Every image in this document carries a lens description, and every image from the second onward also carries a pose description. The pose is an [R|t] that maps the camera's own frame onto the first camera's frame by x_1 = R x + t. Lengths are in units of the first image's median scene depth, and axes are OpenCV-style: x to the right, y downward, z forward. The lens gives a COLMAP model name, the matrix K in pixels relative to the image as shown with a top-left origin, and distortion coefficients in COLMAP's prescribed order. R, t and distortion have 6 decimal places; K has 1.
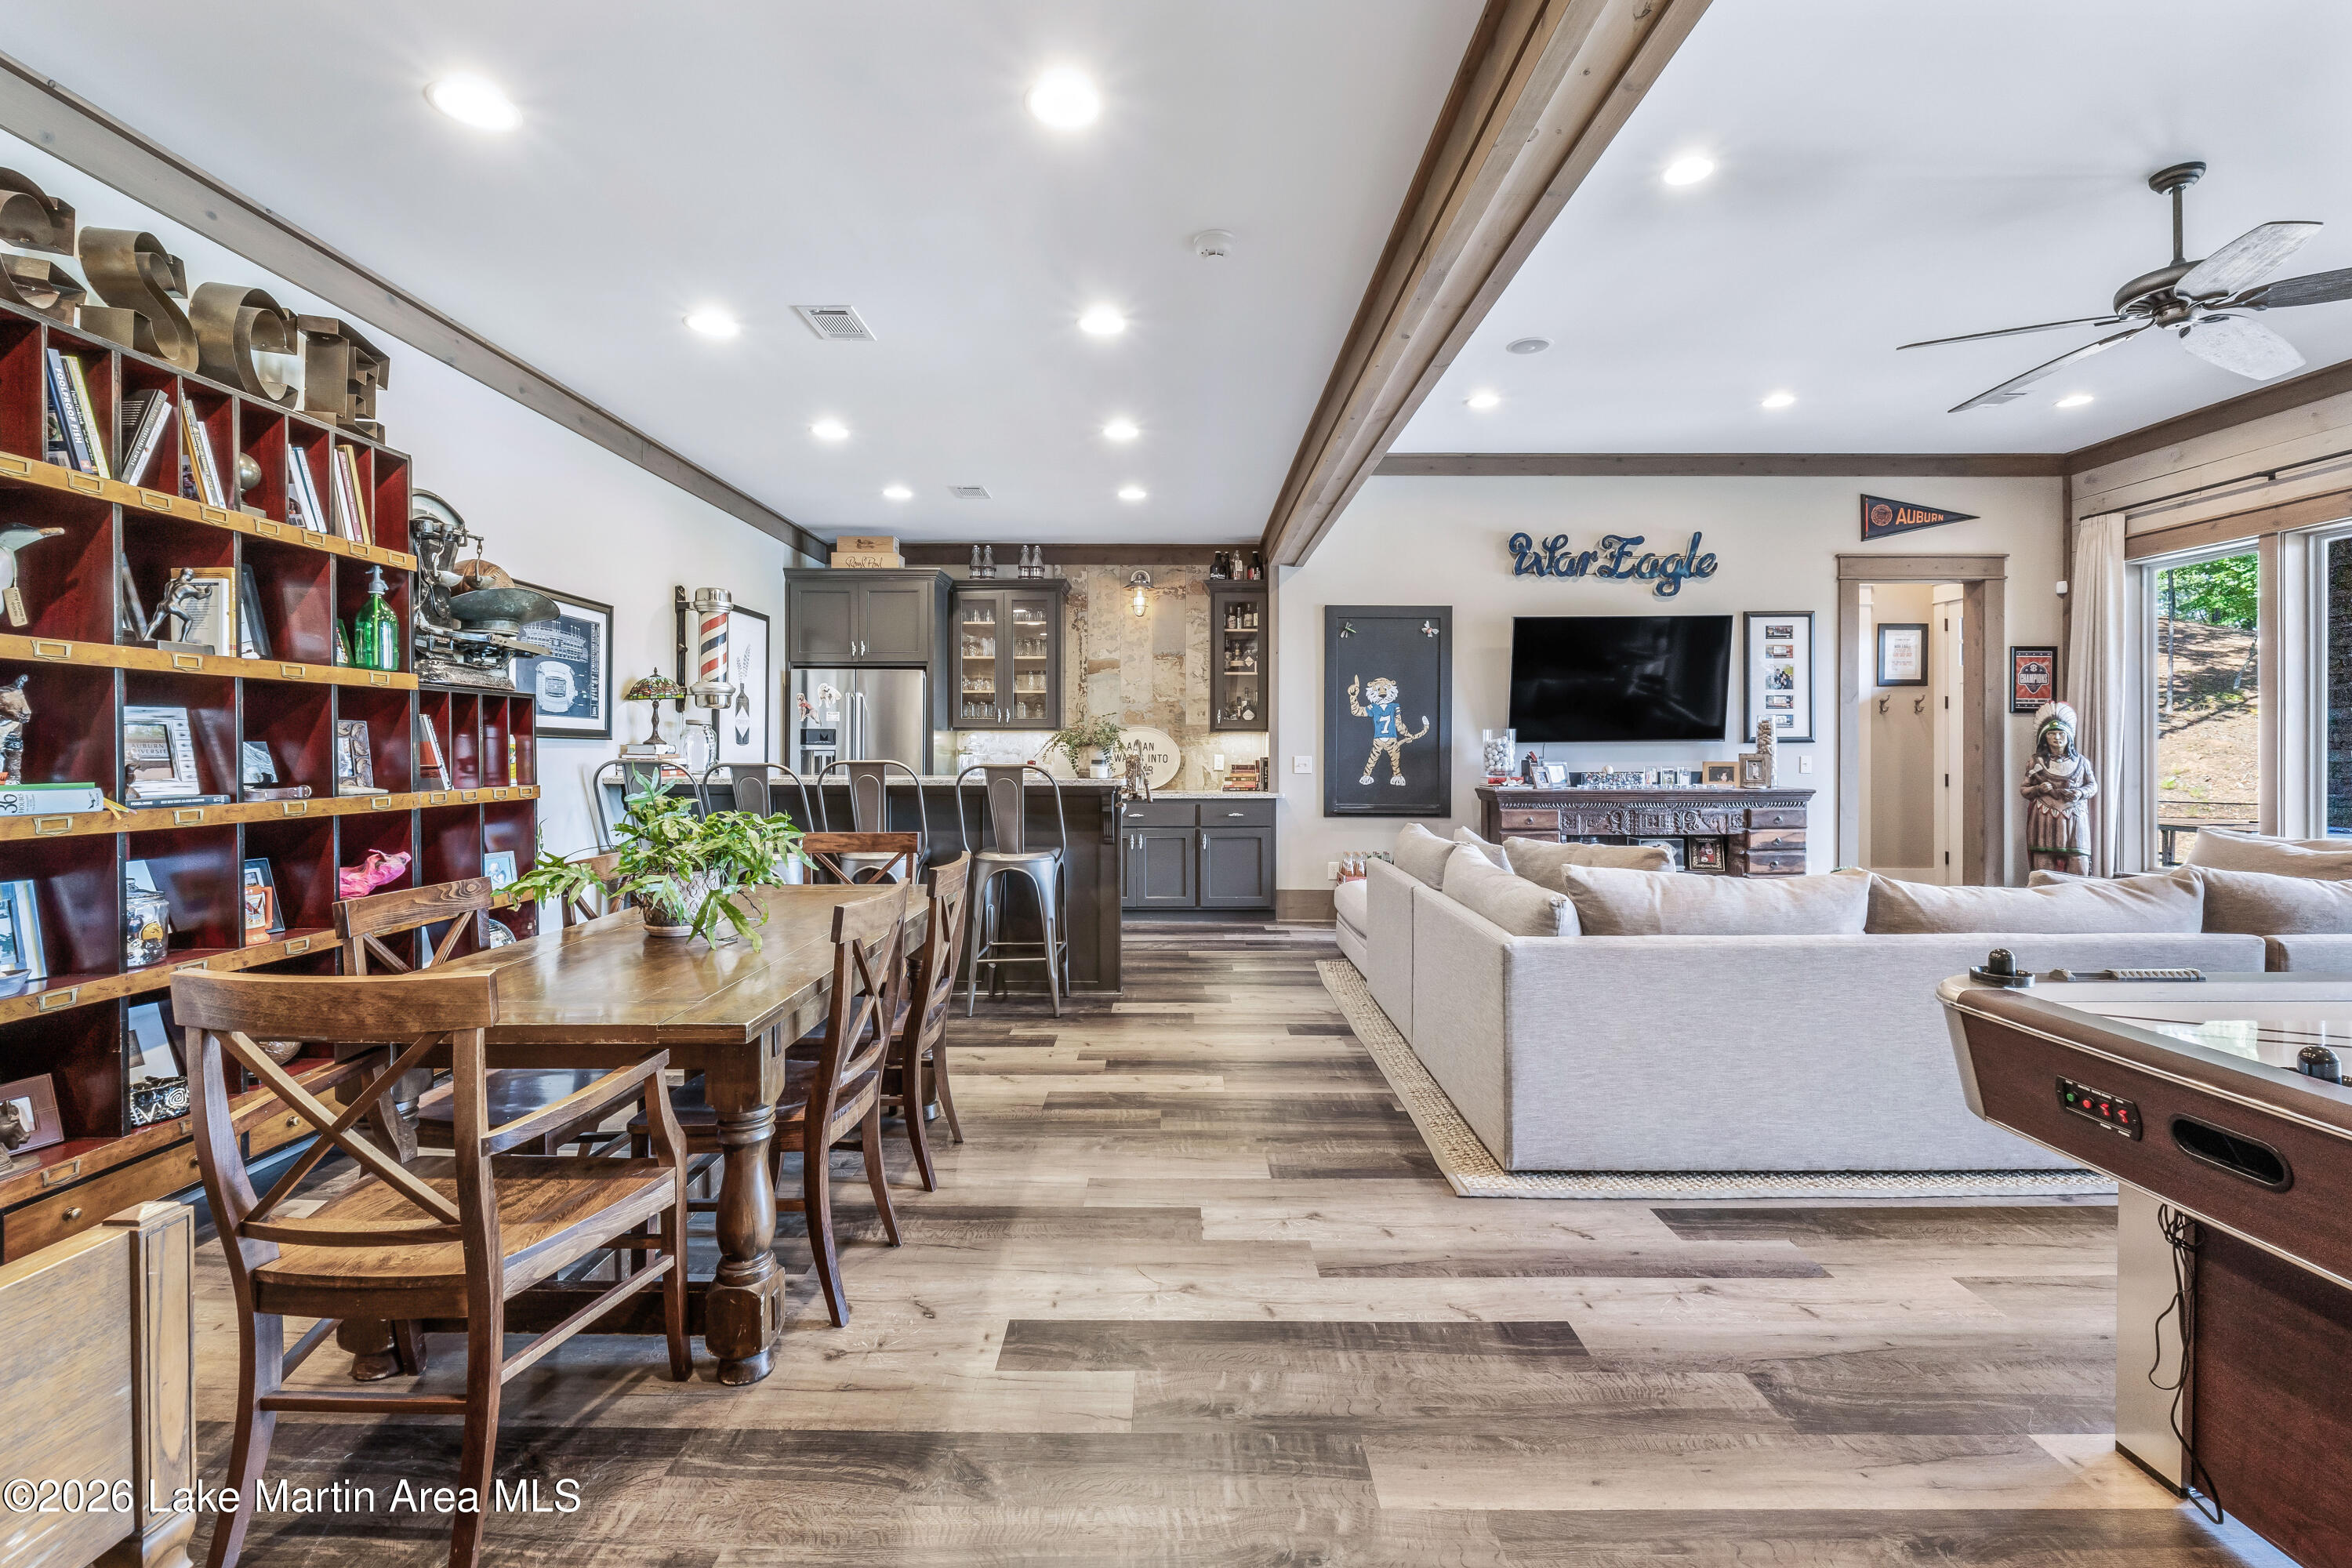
lens RADIAL K [[997.7, 0, 1173.7], [0, 997.7, 749.5], [0, 0, 1]] dist [-0.005769, -0.000666]
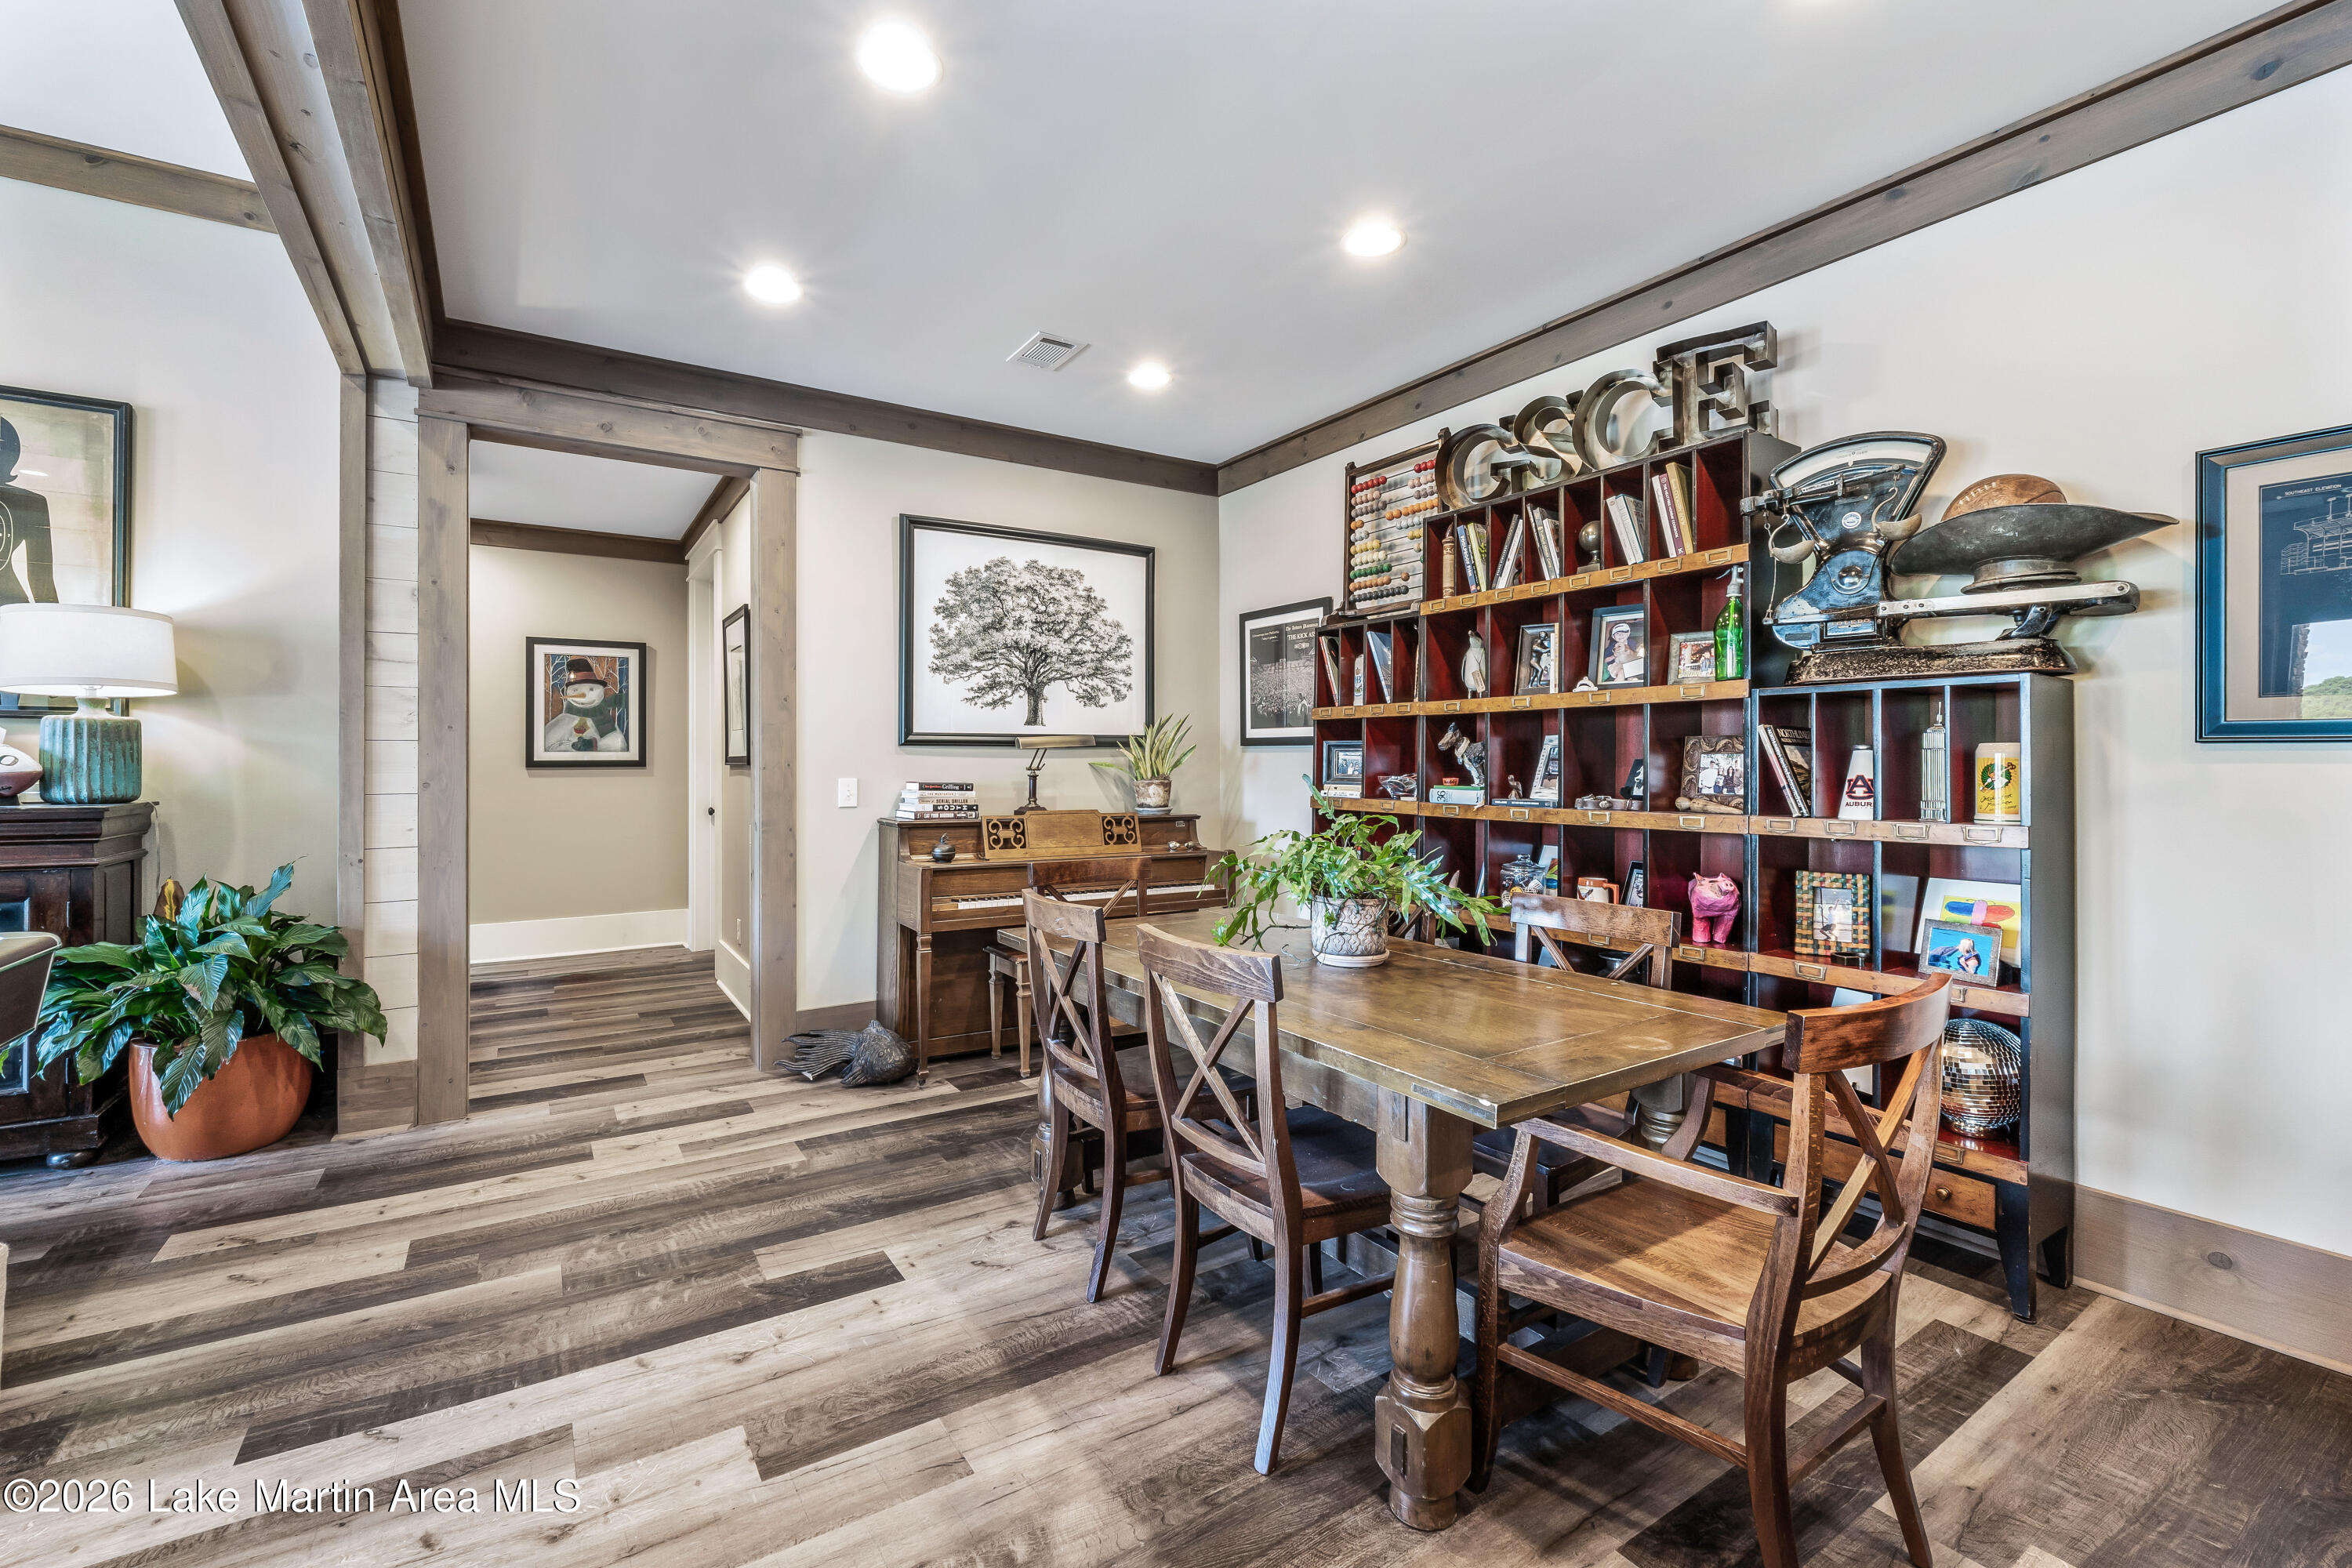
lens RADIAL K [[997.7, 0, 1173.0], [0, 997.7, 755.5], [0, 0, 1]] dist [-0.005769, -0.000666]
pose [[-0.836671, -0.002910, -0.547698, 0.062874], [0.001145, 0.999974, -0.007062, -0.001520], [0.547704, -0.006536, -0.836646, 0.677024]]
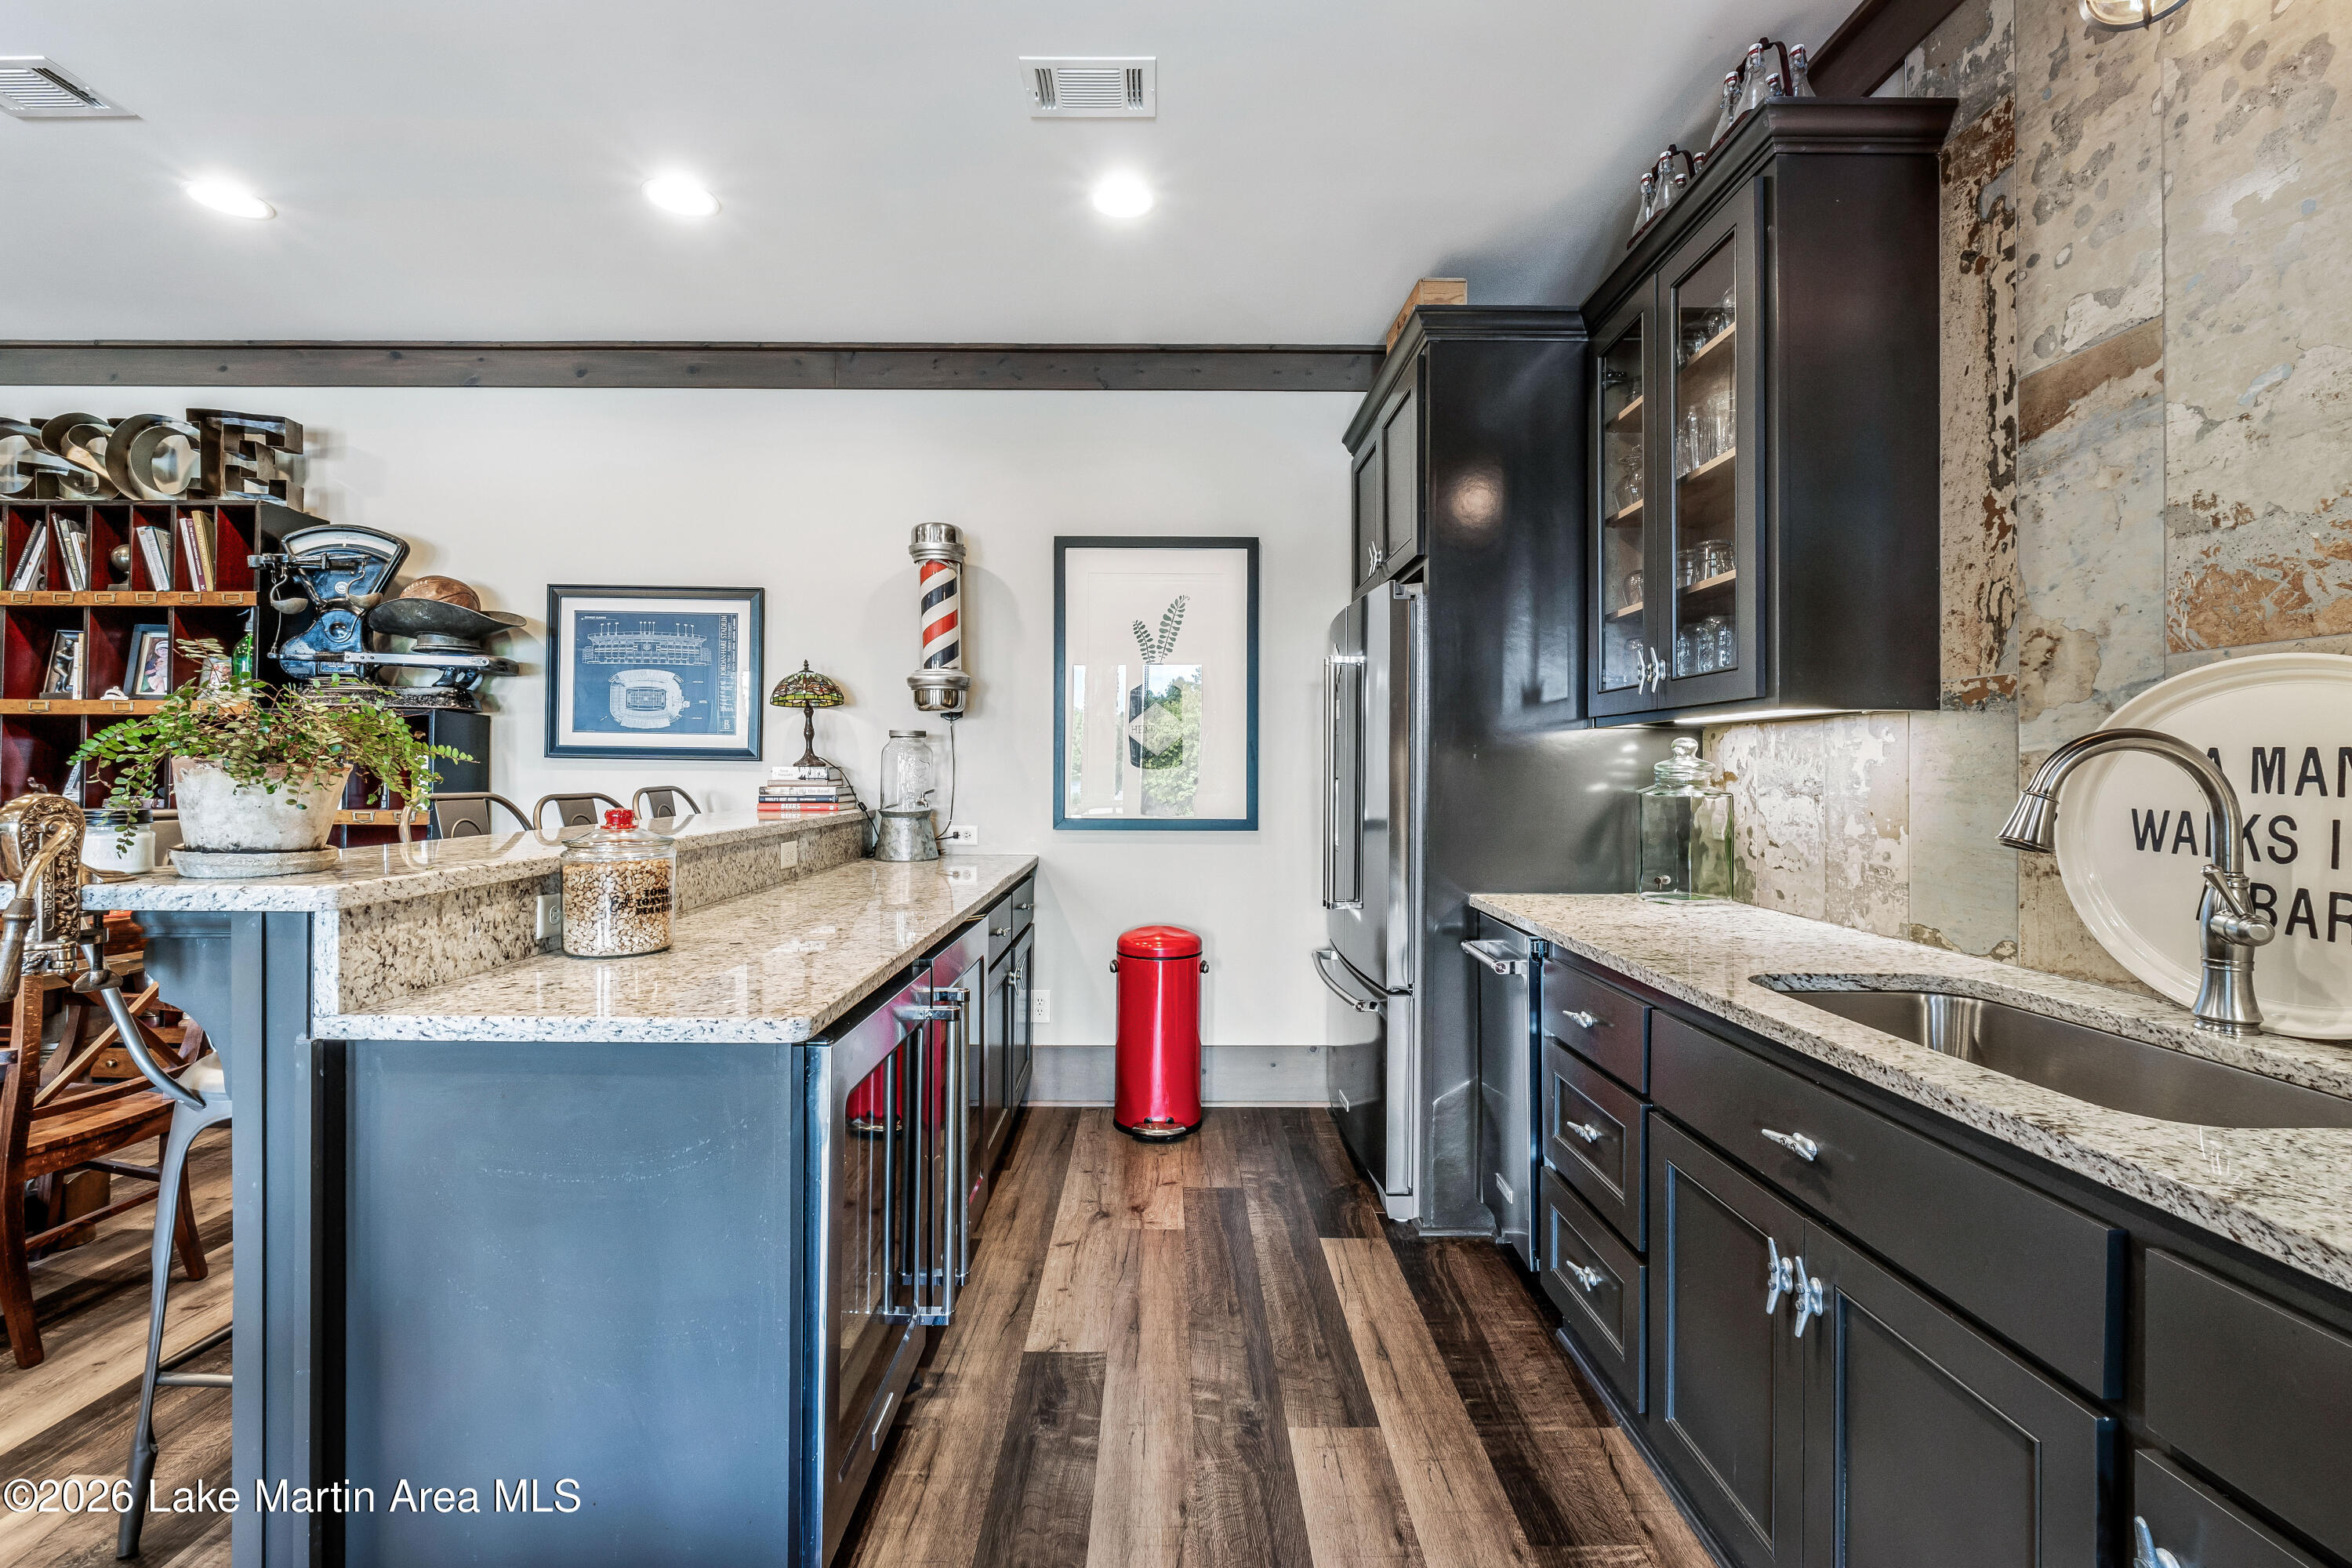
lens RADIAL K [[997.7, 0, 1171.6], [0, 997.7, 769.9], [0, 0, 1]] dist [-0.005769, -0.000666]
pose [[0.004473, -0.002951, -0.999986, 0.151323], [-0.007642, 0.999966, -0.002985, -0.001819], [0.999961, 0.007655, 0.004450, 0.931096]]
